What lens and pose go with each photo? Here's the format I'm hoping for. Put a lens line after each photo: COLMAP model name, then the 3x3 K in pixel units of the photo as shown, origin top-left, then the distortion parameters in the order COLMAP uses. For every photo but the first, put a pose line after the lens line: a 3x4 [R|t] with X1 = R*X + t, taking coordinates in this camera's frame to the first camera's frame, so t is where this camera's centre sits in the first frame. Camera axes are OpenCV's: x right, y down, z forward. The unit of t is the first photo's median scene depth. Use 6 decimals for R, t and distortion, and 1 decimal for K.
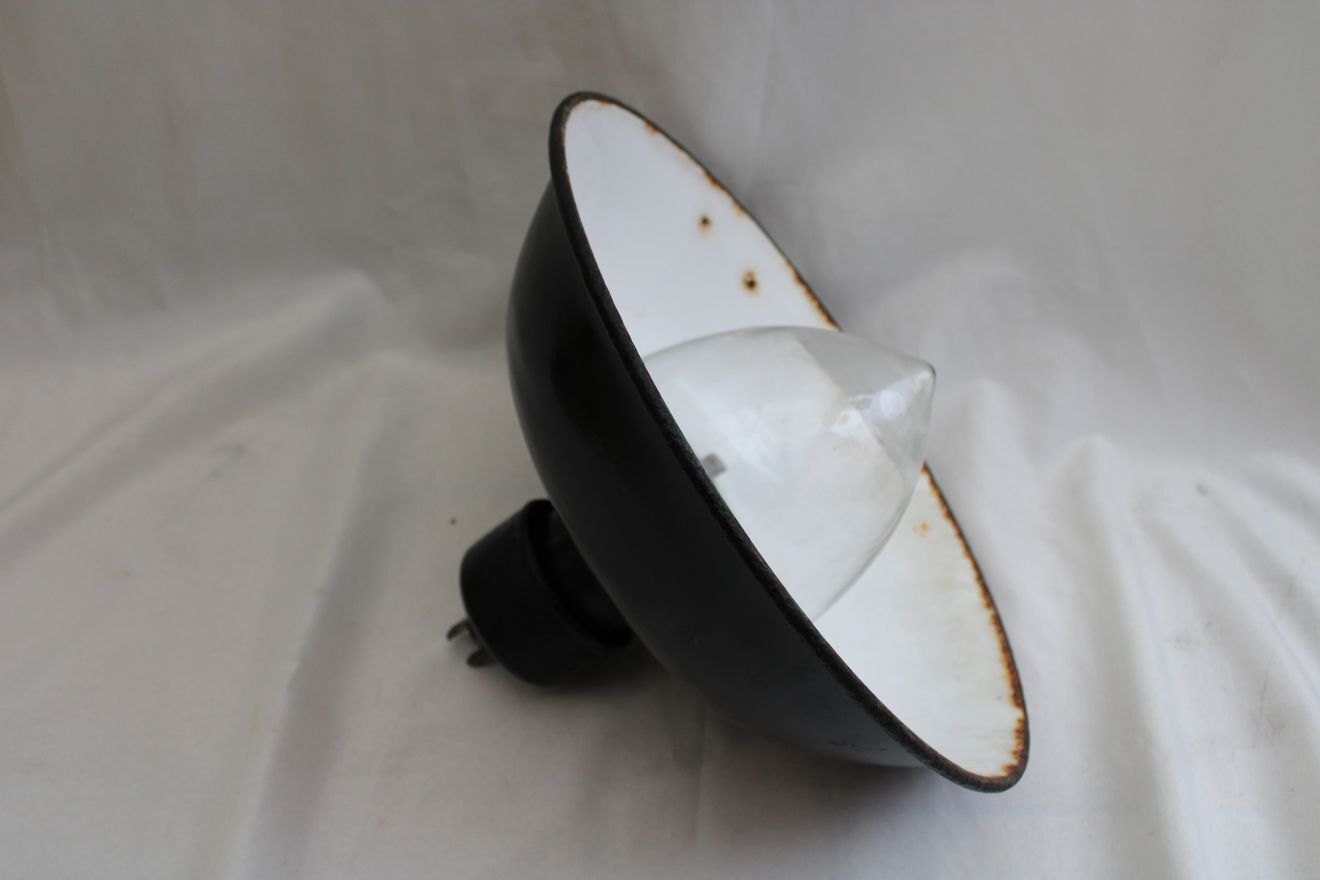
lens RADIAL K [[1460.9, 0, 655.0], [0, 1460.9, 441.1], [0, 0, 1]] dist [0.002500, 0.000000]
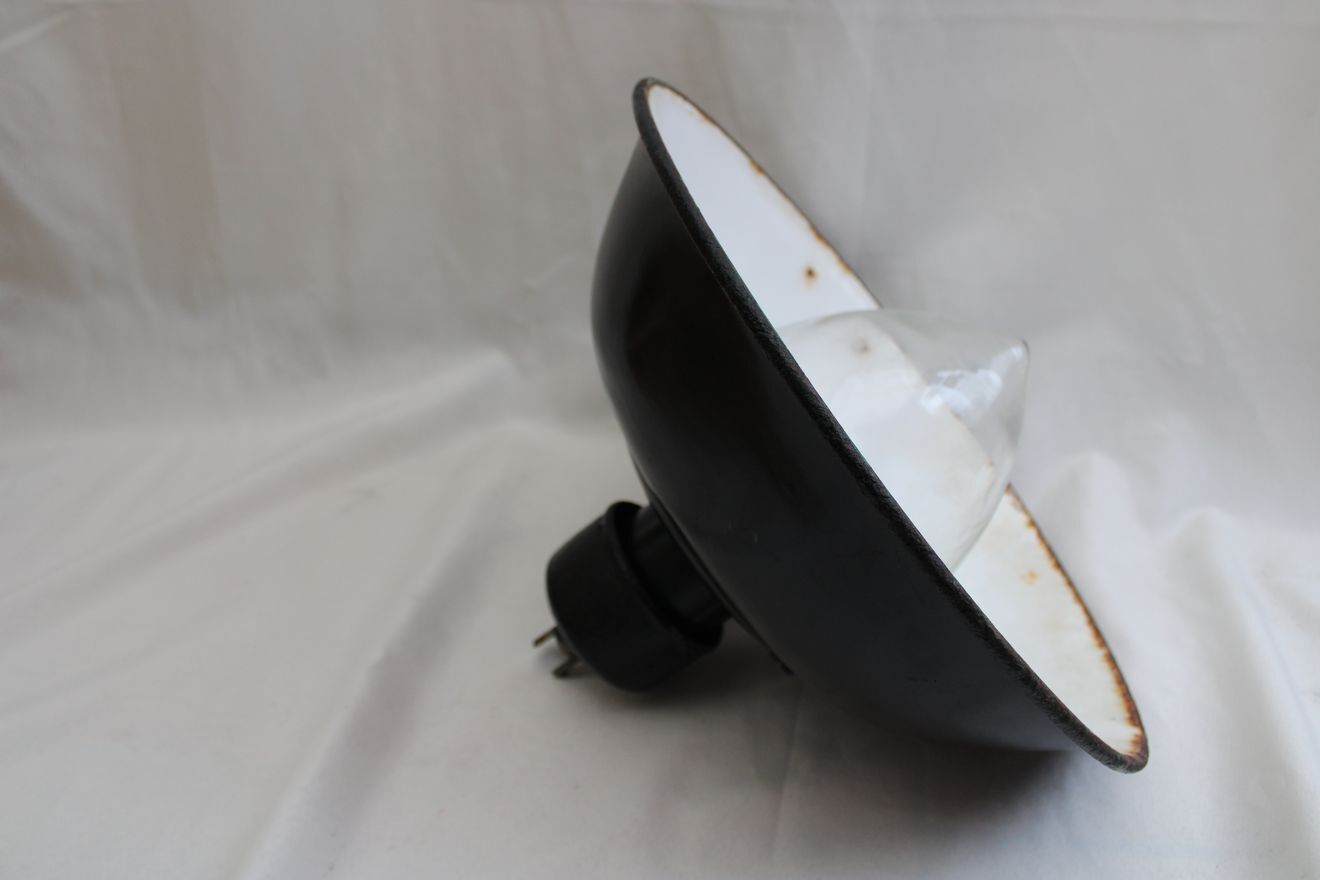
lens RADIAL K [[1221.8, 0, 668.3], [0, 1221.8, 438.3], [0, 0, 1]] dist [-0.016585, 0.000000]
pose [[0.990480, 0.017897, -0.136489, 0.056258], [-0.053156, 0.964334, -0.259298, 0.201669], [0.126980, 0.264084, 0.956104, 0.176854]]
